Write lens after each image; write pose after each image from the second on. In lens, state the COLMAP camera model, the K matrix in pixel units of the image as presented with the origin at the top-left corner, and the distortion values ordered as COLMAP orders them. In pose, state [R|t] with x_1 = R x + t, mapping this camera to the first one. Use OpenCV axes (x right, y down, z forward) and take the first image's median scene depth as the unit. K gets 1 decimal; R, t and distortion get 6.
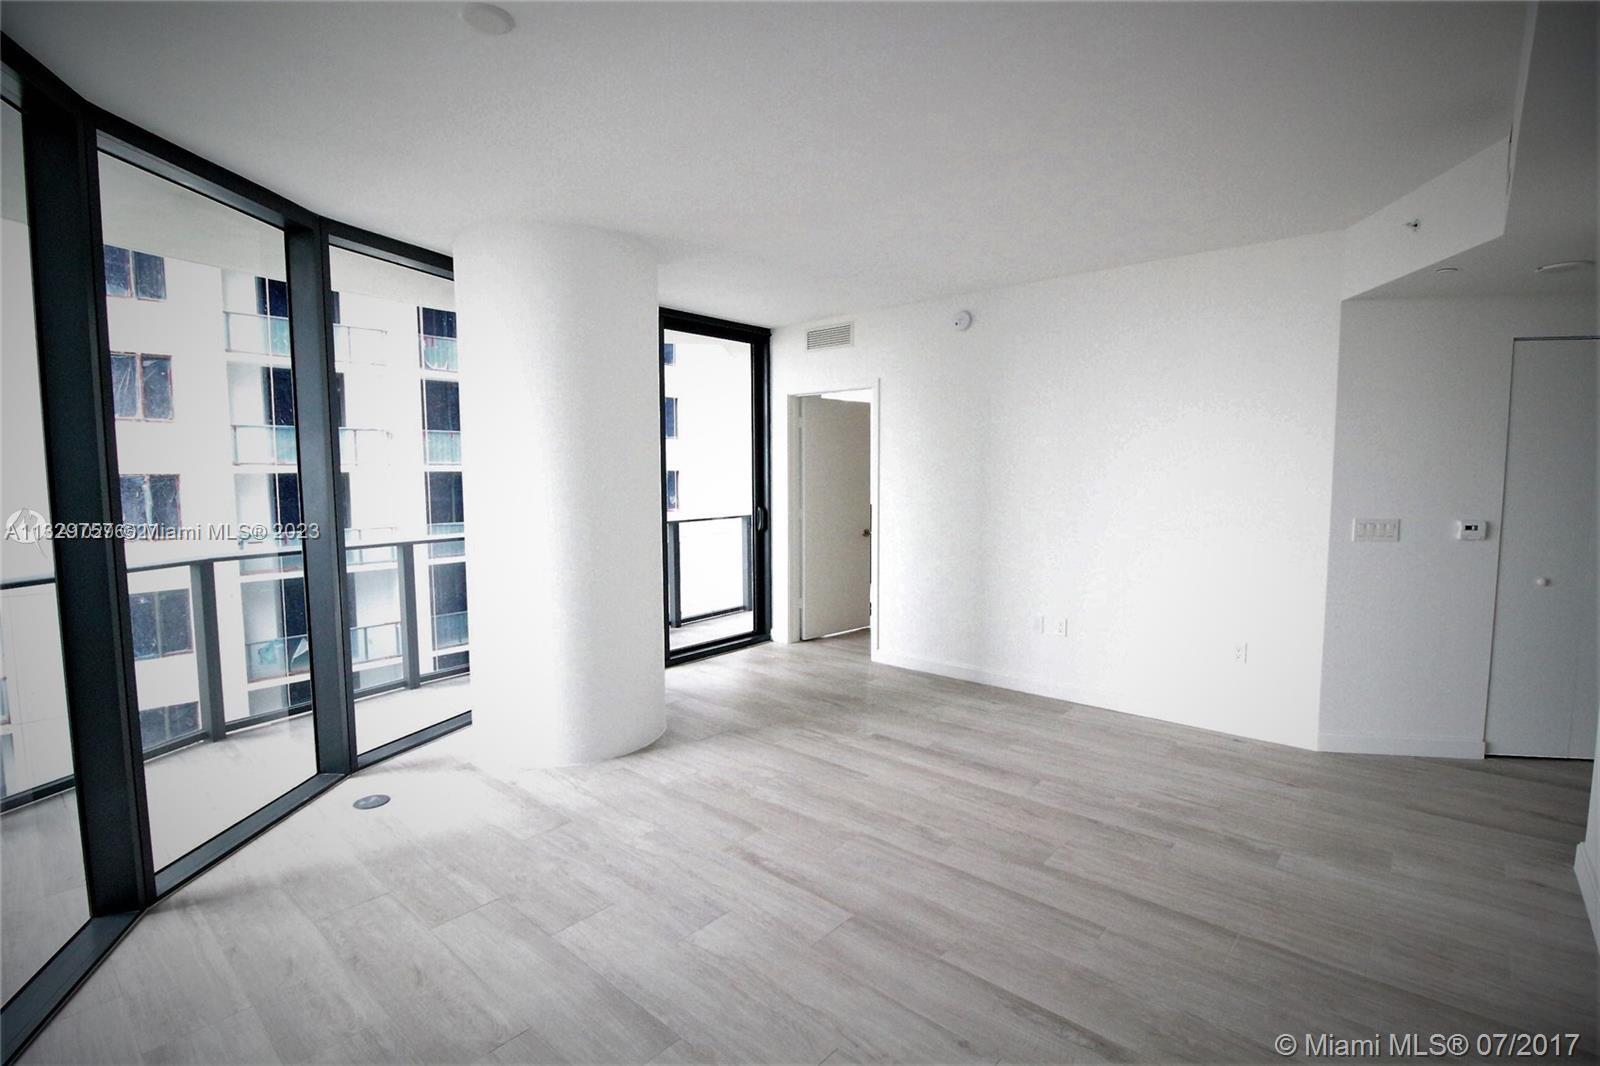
lens RADIAL K [[747.0, 0, 800.0], [0, 747.0, 533.0], [0, 0, 1]] dist [-0.000388, 0.000068]
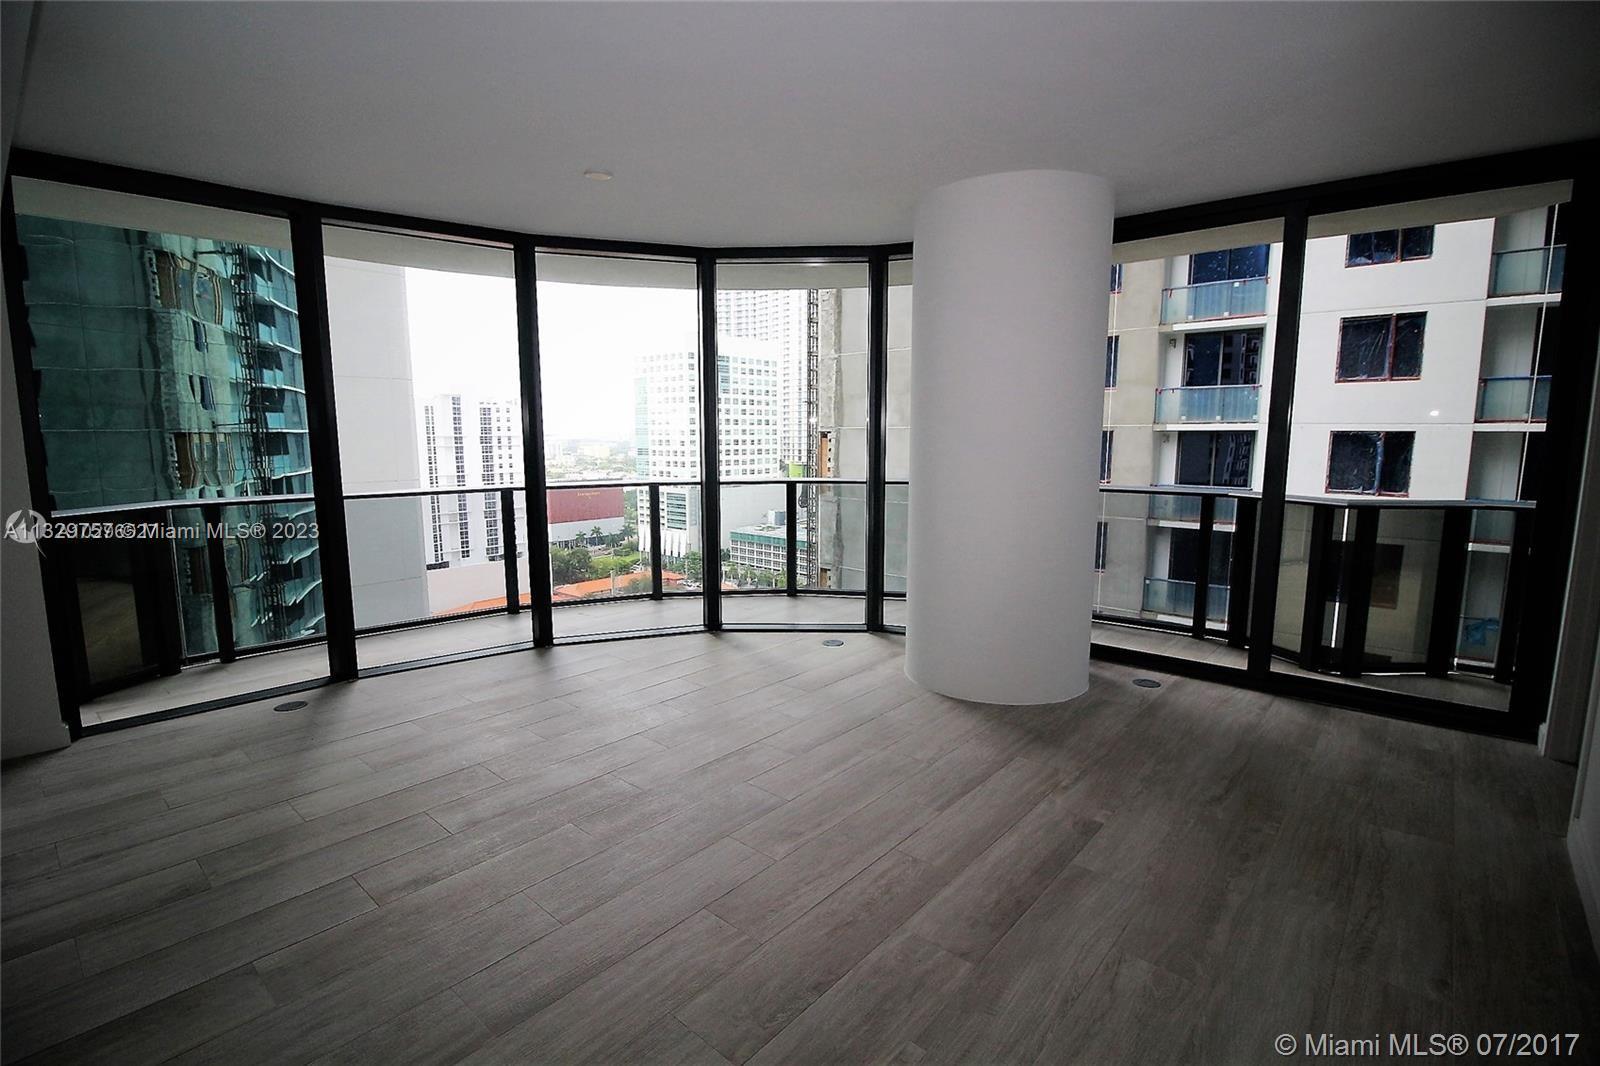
lens RADIAL K [[750.2, 0, 797.4], [0, 750.2, 529.9], [0, 0, 1]] dist [0.000453, -0.012978]
pose [[0.010065, 0.136498, -0.990589, 0.814662], [-0.087312, 0.986976, 0.135113, -0.055362], [0.996130, 0.085131, 0.021852, 0.802886]]
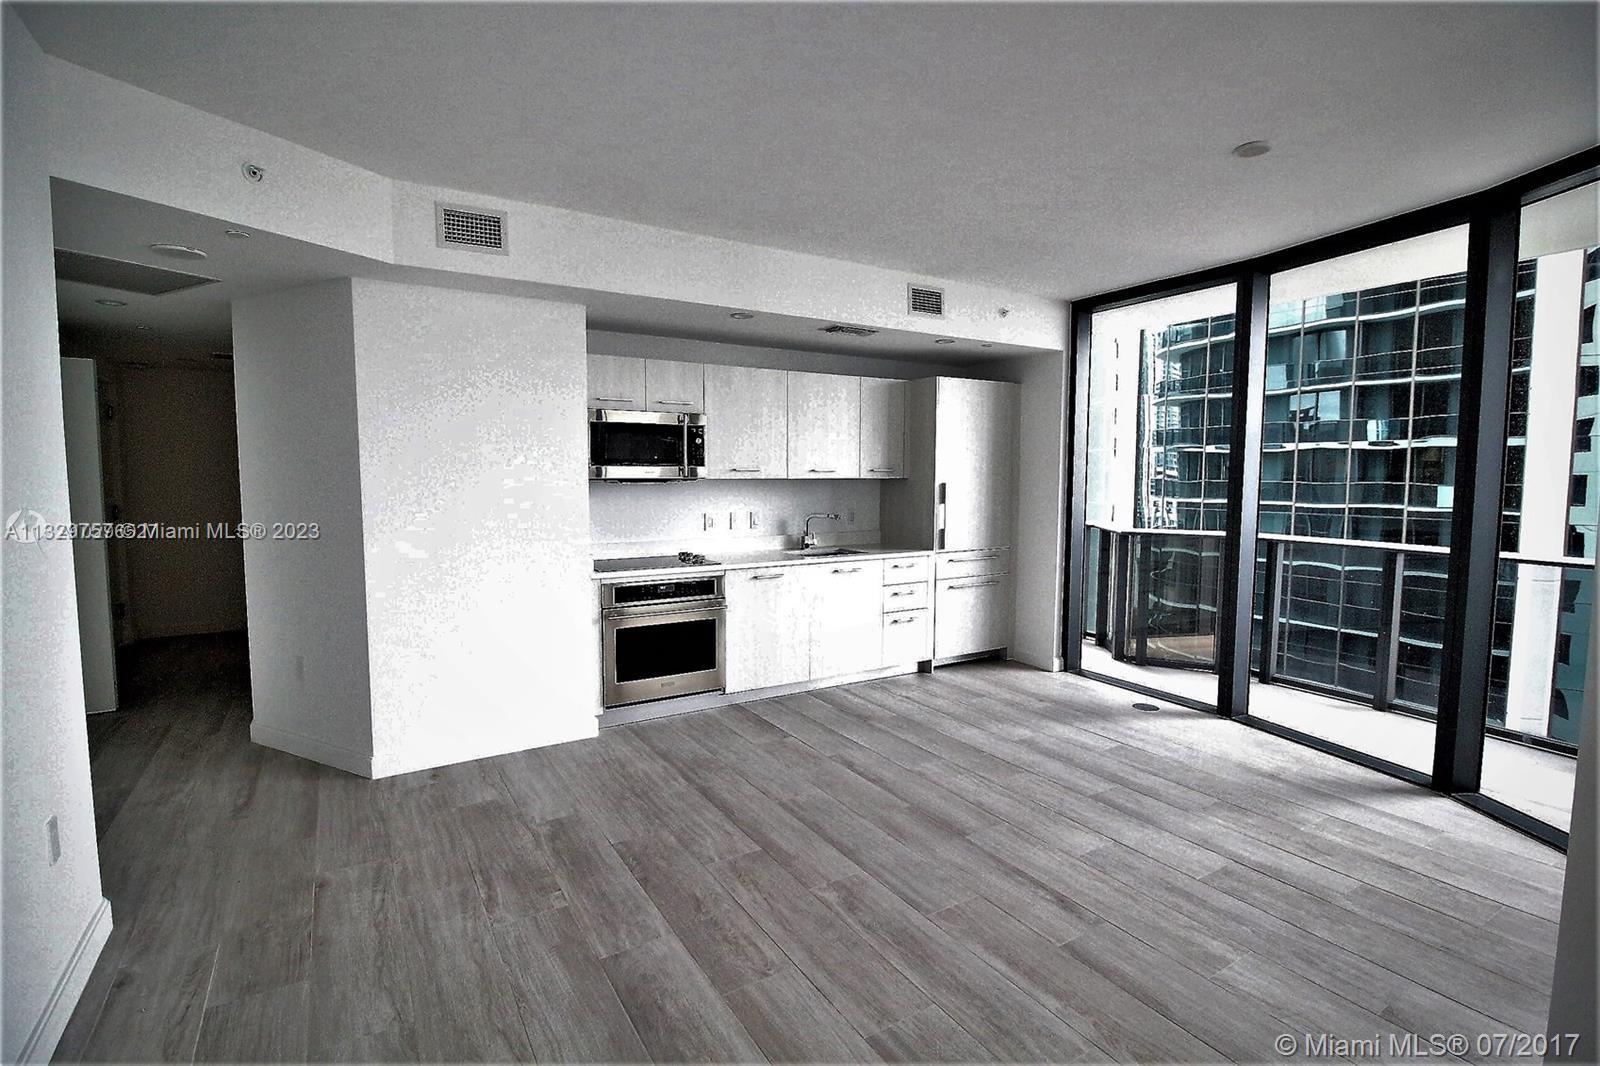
lens RADIAL K [[750.2, 0, 797.4], [0, 750.2, 529.9], [0, 0, 1]] dist [0.000453, -0.012978]
pose [[-0.956972, -0.023097, 0.289258, -0.005096], [0.025357, 0.986358, 0.162650, -0.115989], [-0.289069, 0.162986, -0.943332, 1.442143]]
